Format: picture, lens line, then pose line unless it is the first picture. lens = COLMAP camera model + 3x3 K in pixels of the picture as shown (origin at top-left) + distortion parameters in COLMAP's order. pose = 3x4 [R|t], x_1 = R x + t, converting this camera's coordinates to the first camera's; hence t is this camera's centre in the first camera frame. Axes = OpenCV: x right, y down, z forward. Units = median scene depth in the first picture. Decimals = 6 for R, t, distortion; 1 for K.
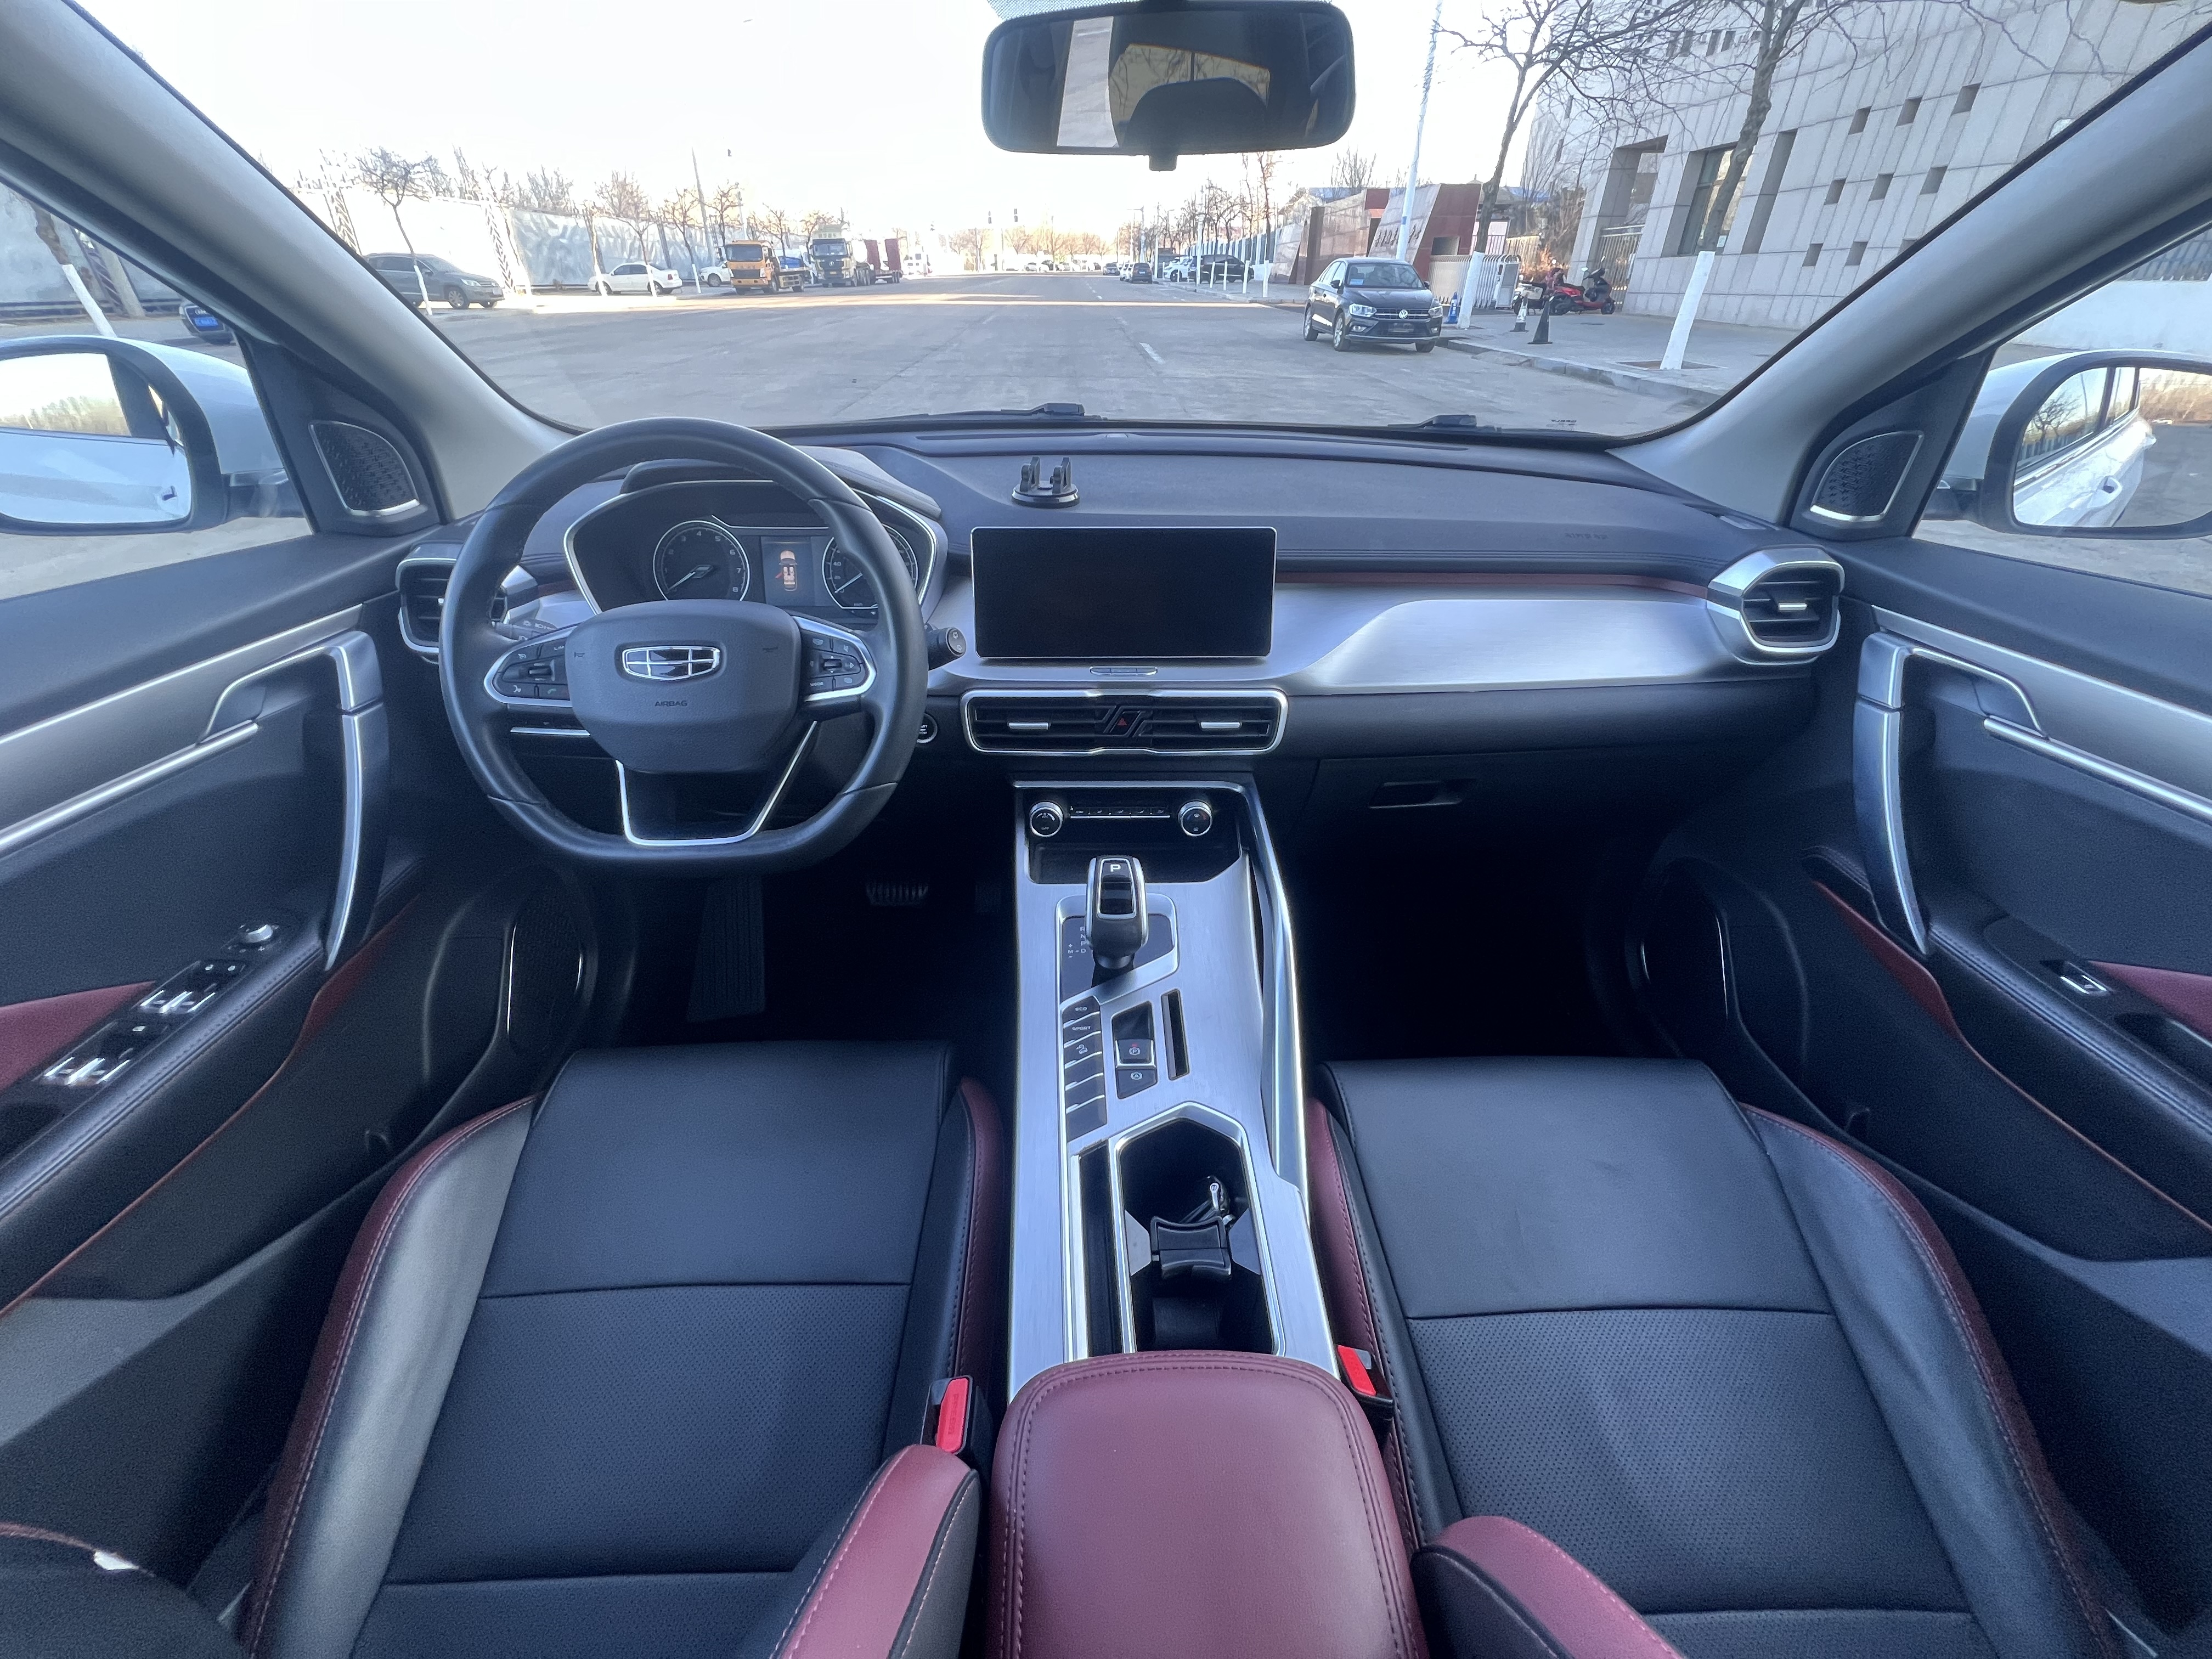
lens RADIAL K [[875.8, 0, 1108.1], [0, 875.8, 838.5], [0, 0, 1]] dist [-0.001920, -0.000448]
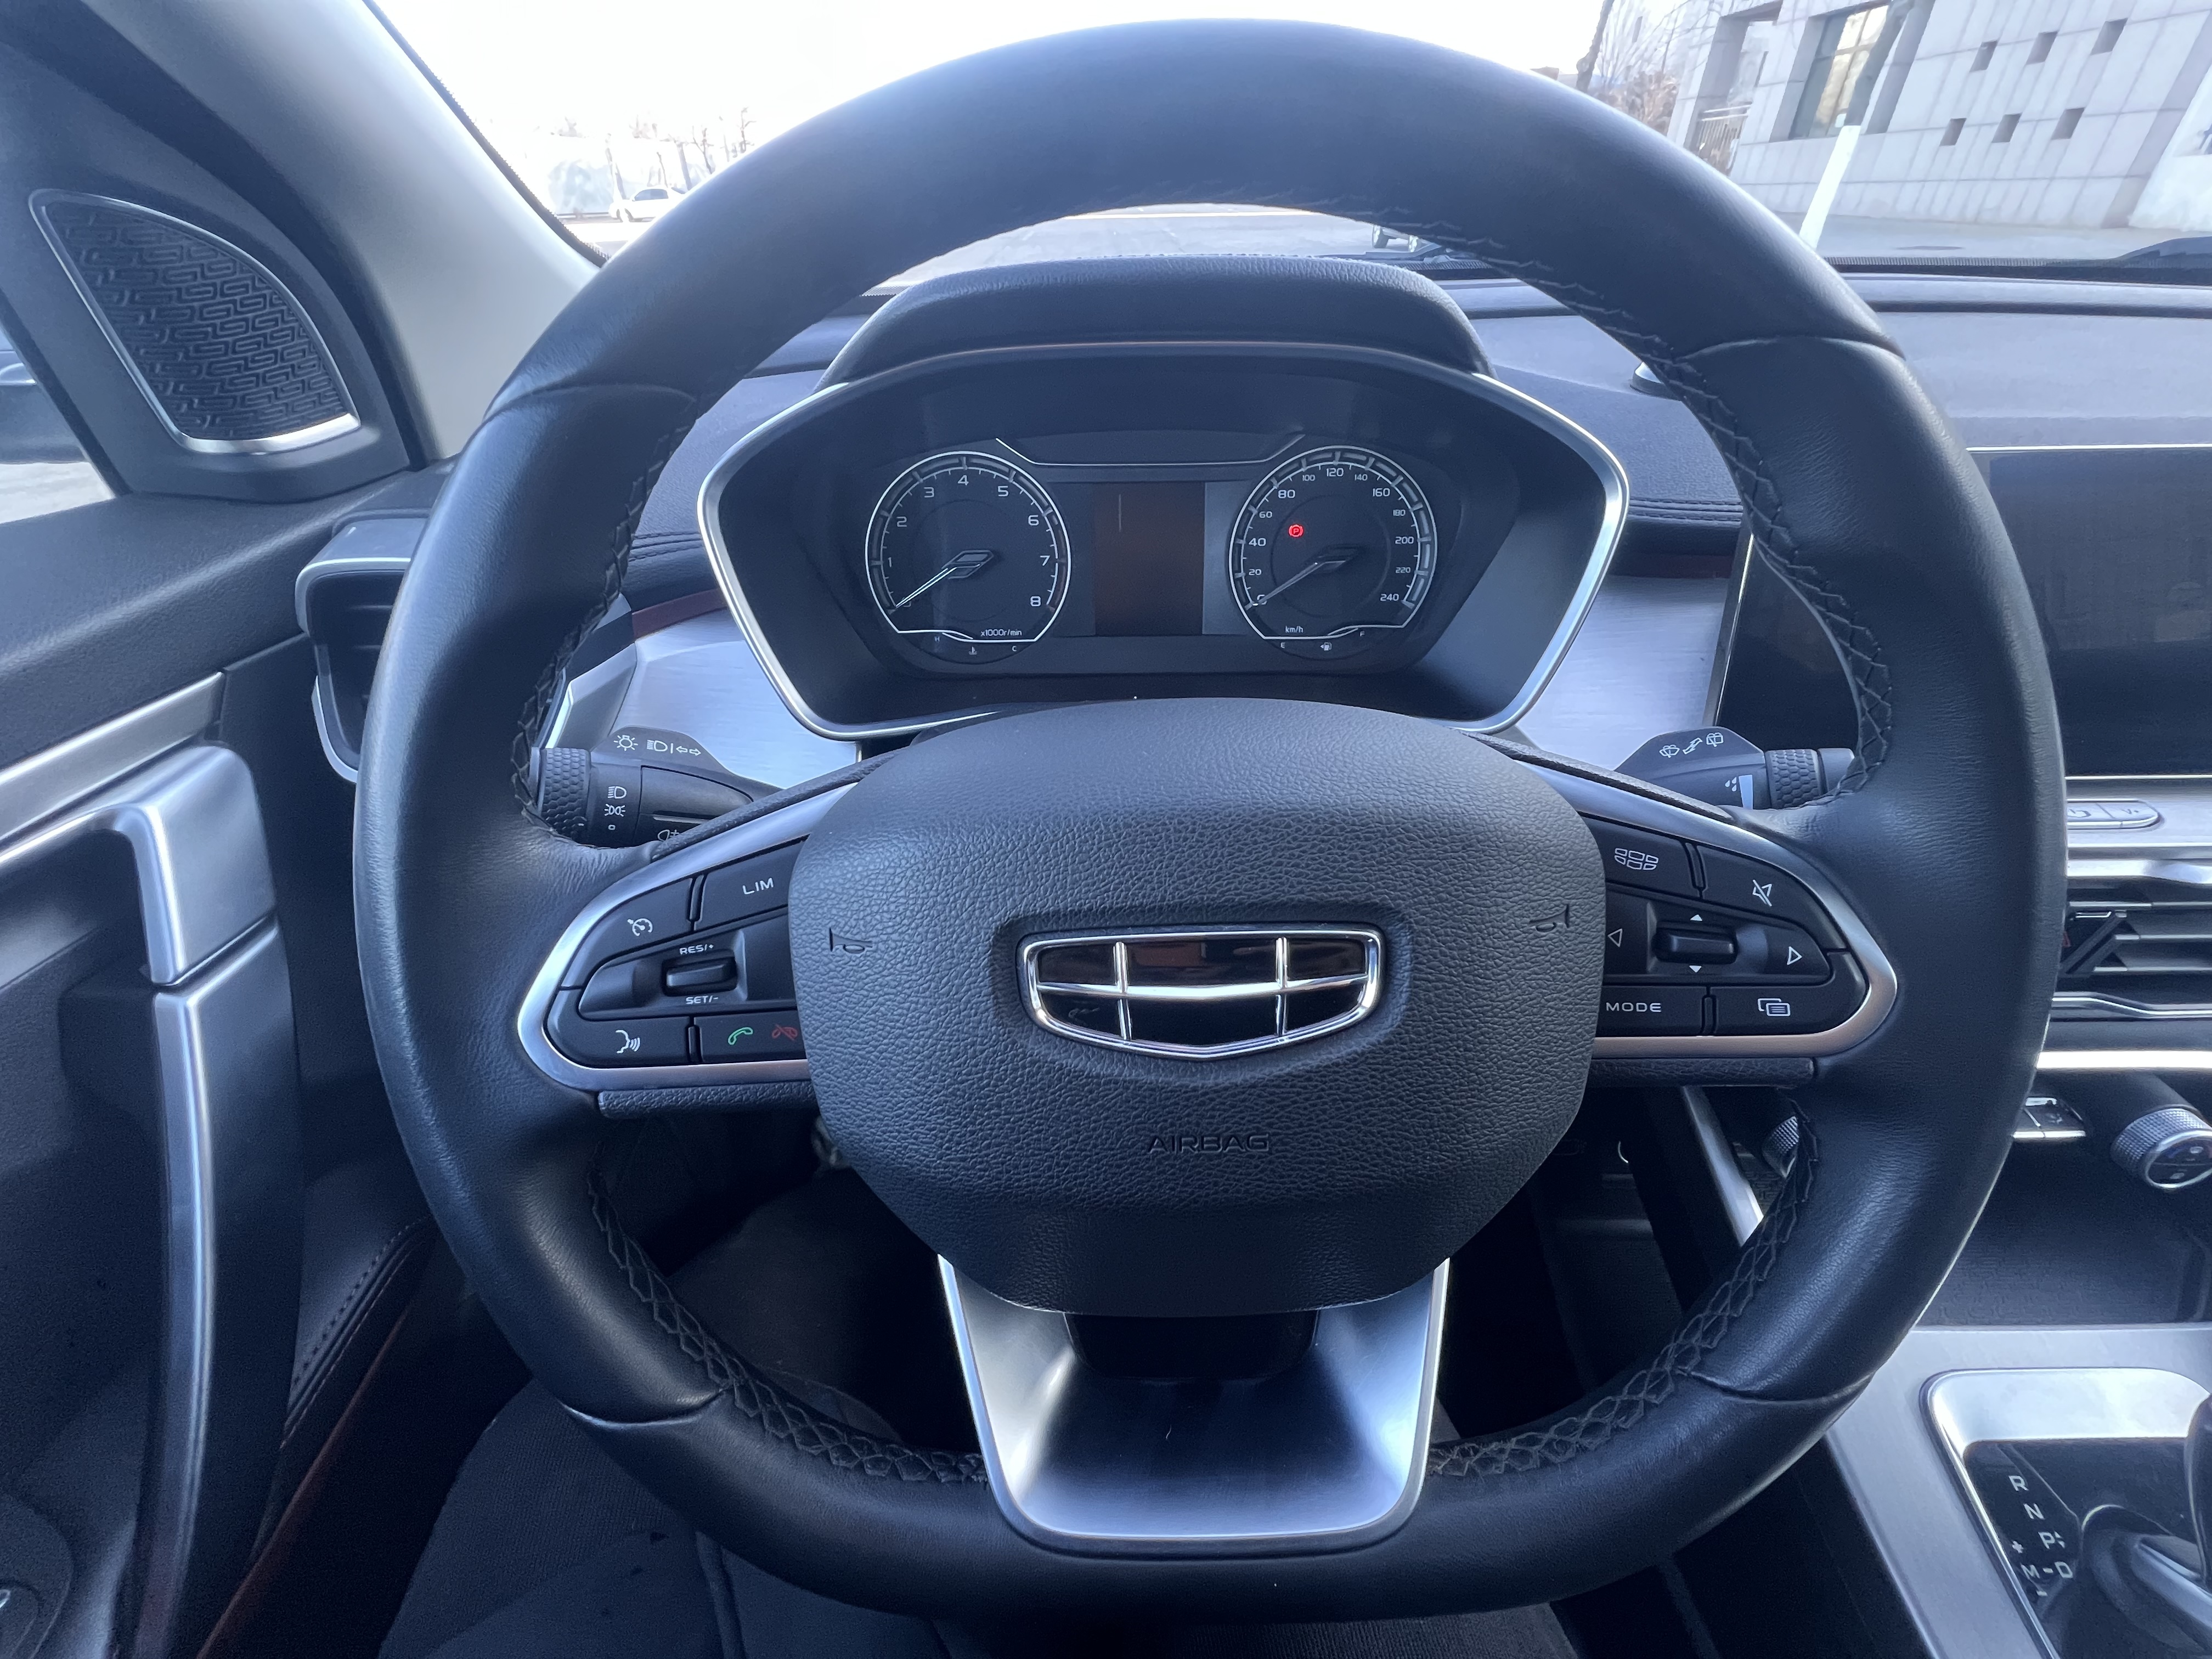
lens RADIAL K [[875.8, 0, 1097.0], [0, 875.8, 834.7], [0, 0, 1]] dist [-0.001920, -0.000448]
pose [[0.999044, -0.001459, -0.043703, -0.395272], [0.004112, 0.998149, 0.060681, -0.199899], [0.043533, -0.060802, 0.997200, 0.561303]]
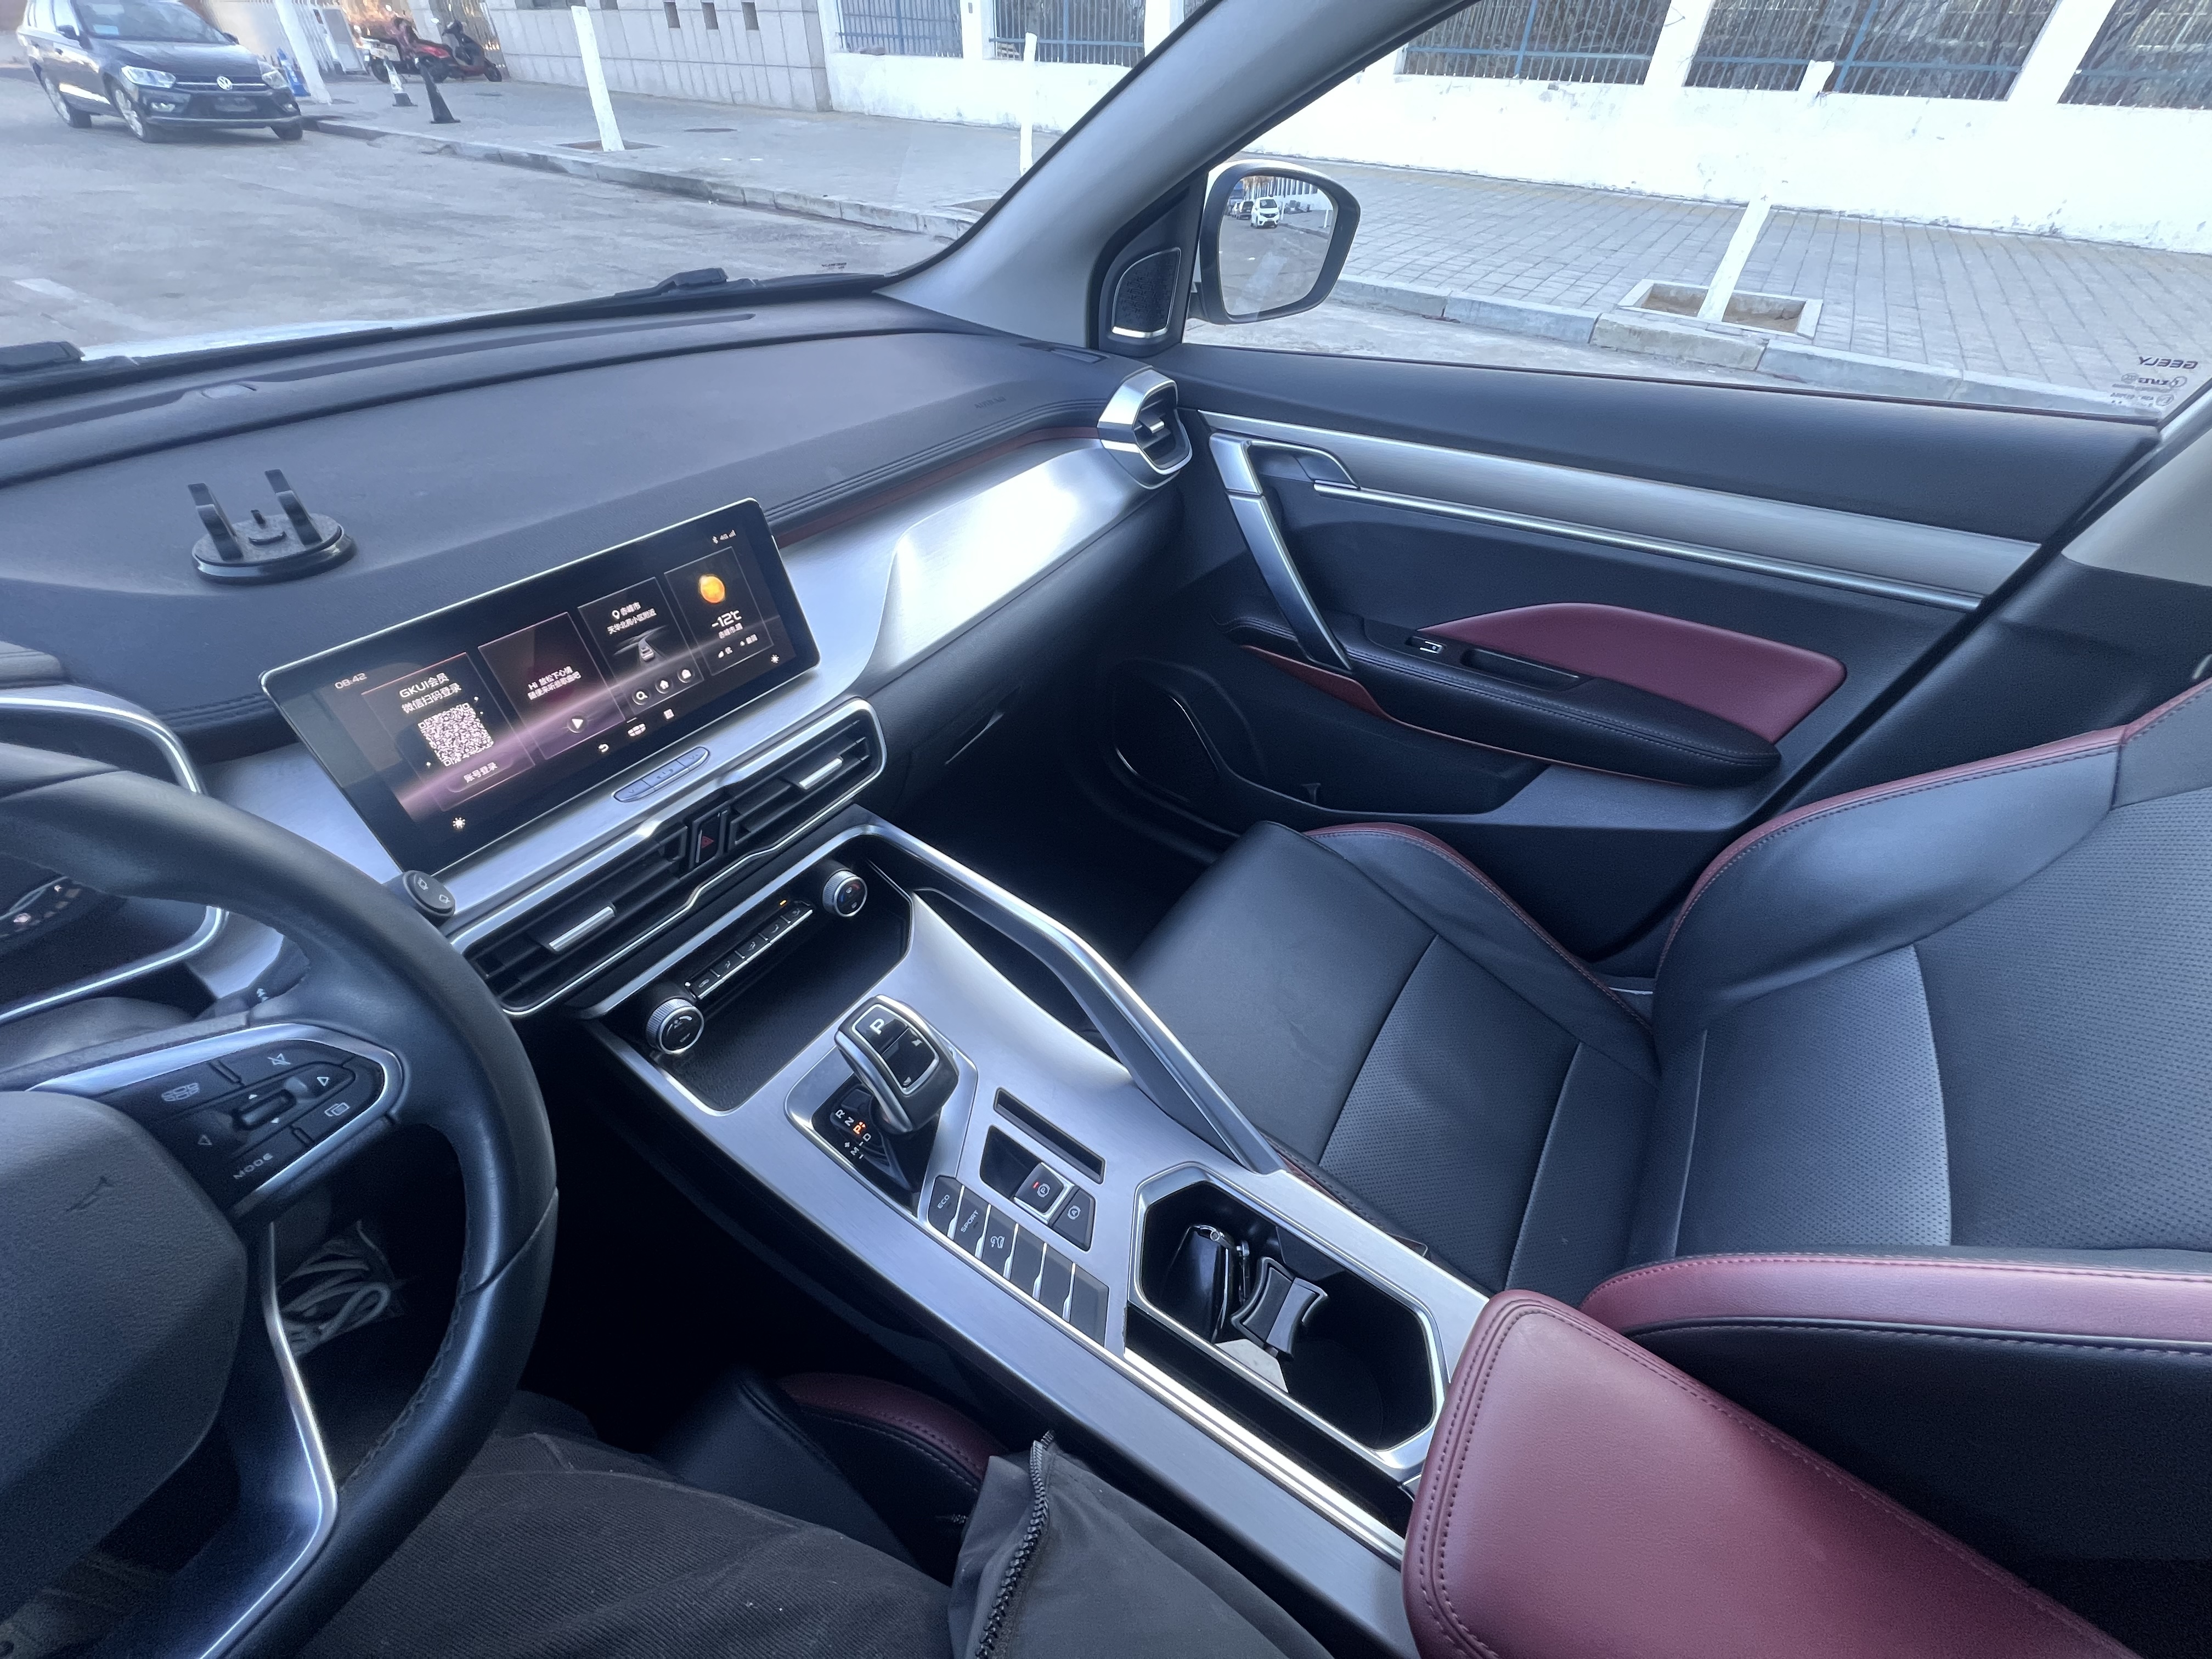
lens RADIAL K [[875.8, 0, 1099.7], [0, 875.8, 826.7], [0, 0, 1]] dist [-0.001920, -0.000448]
pose [[0.578750, -0.525392, 0.623709, -0.215130], [0.413477, 0.848266, 0.330880, -0.231332], [-0.702912, 0.066392, 0.708171, 0.297650]]
